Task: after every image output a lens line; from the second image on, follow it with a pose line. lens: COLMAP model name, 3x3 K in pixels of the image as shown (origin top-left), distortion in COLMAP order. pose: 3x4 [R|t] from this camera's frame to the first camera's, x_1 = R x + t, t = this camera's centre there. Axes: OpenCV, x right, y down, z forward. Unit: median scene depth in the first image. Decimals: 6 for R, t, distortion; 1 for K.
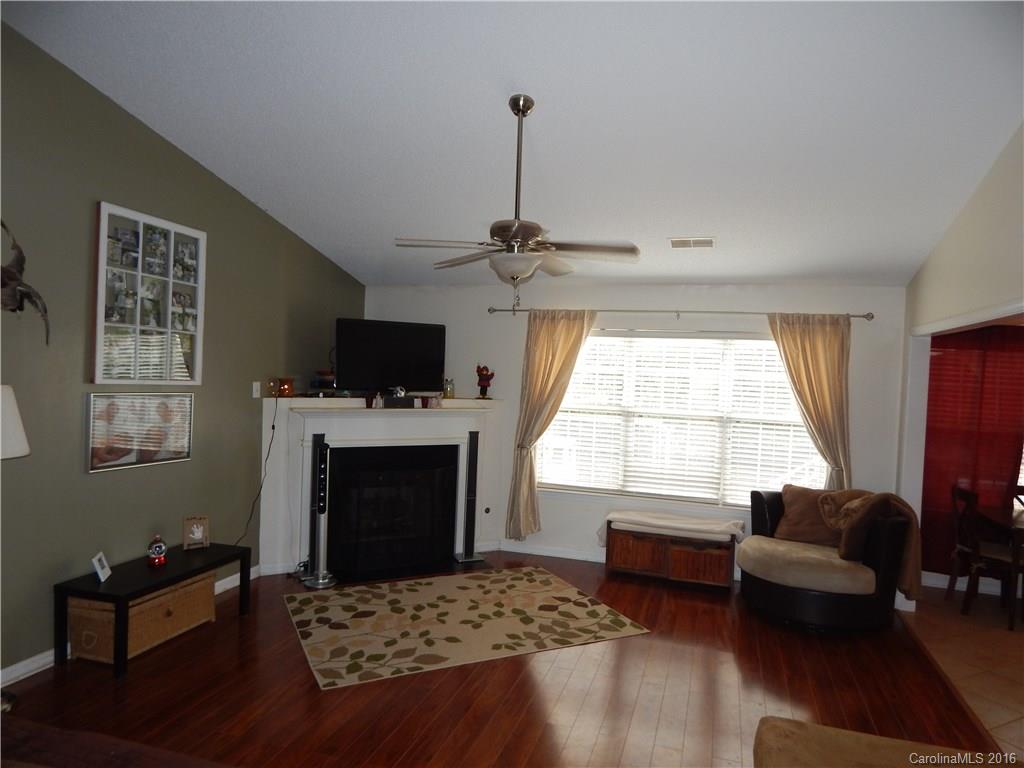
lens RADIAL K [[691.6, 0, 514.9], [0, 691.6, 386.2], [0, 0, 1]] dist [0.022193, -0.003842]
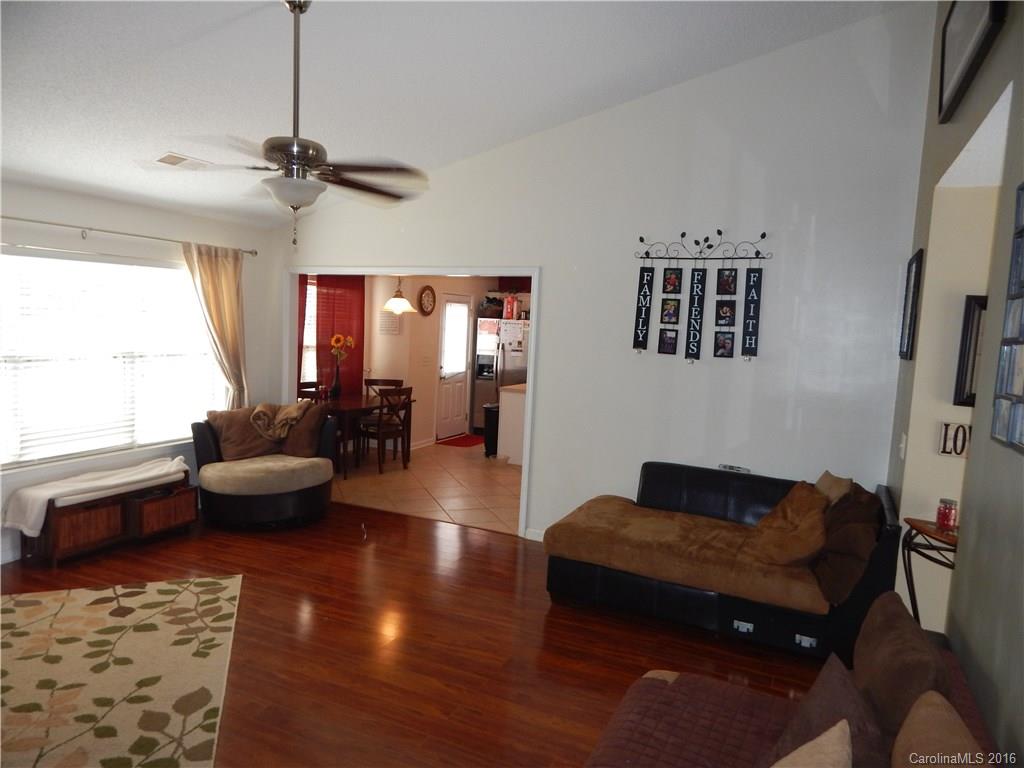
lens RADIAL K [[691.6, 0, 514.6], [0, 691.6, 387.1], [0, 0, 1]] dist [0.022193, -0.003842]
pose [[0.148703, -0.139624, 0.978975, -0.634122], [0.007421, 0.990112, 0.140085, -0.041154], [-0.988854, -0.013566, 0.148269, 0.450417]]
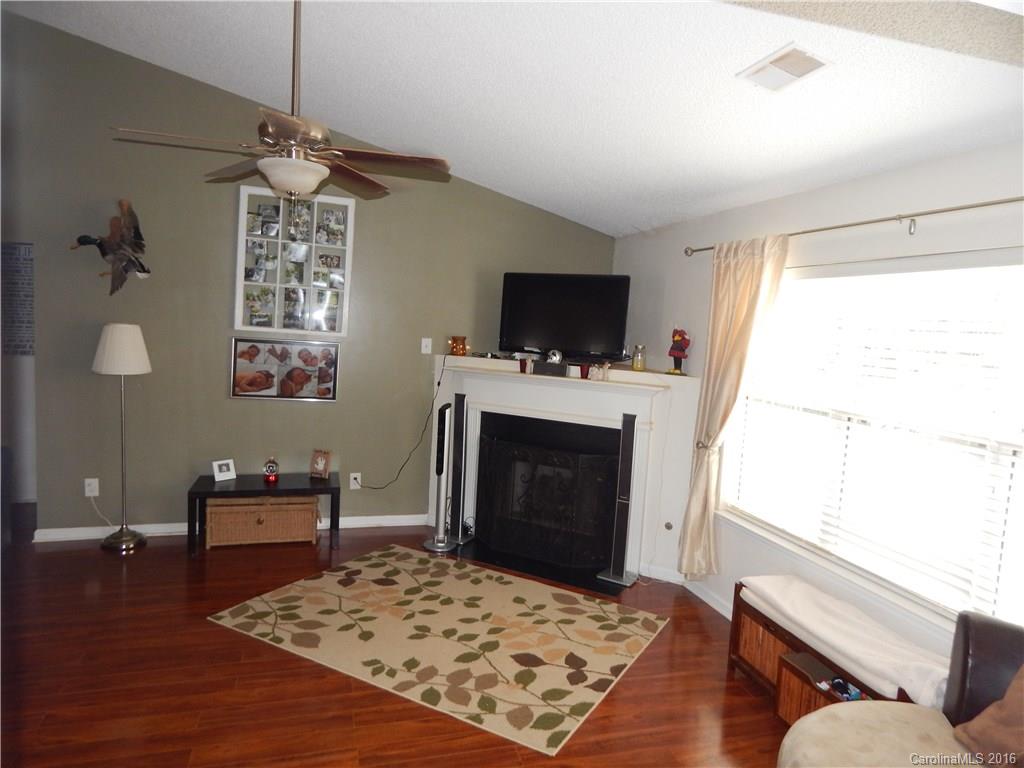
lens RADIAL K [[691.6, 0, 511.1], [0, 691.6, 379.3], [0, 0, 1]] dist [0.022193, -0.003842]
pose [[0.551860, 0.070602, -0.830943, 0.619400], [-0.058025, 0.997246, 0.046196, -0.000166], [0.831915, 0.022722, 0.554437, 0.590494]]
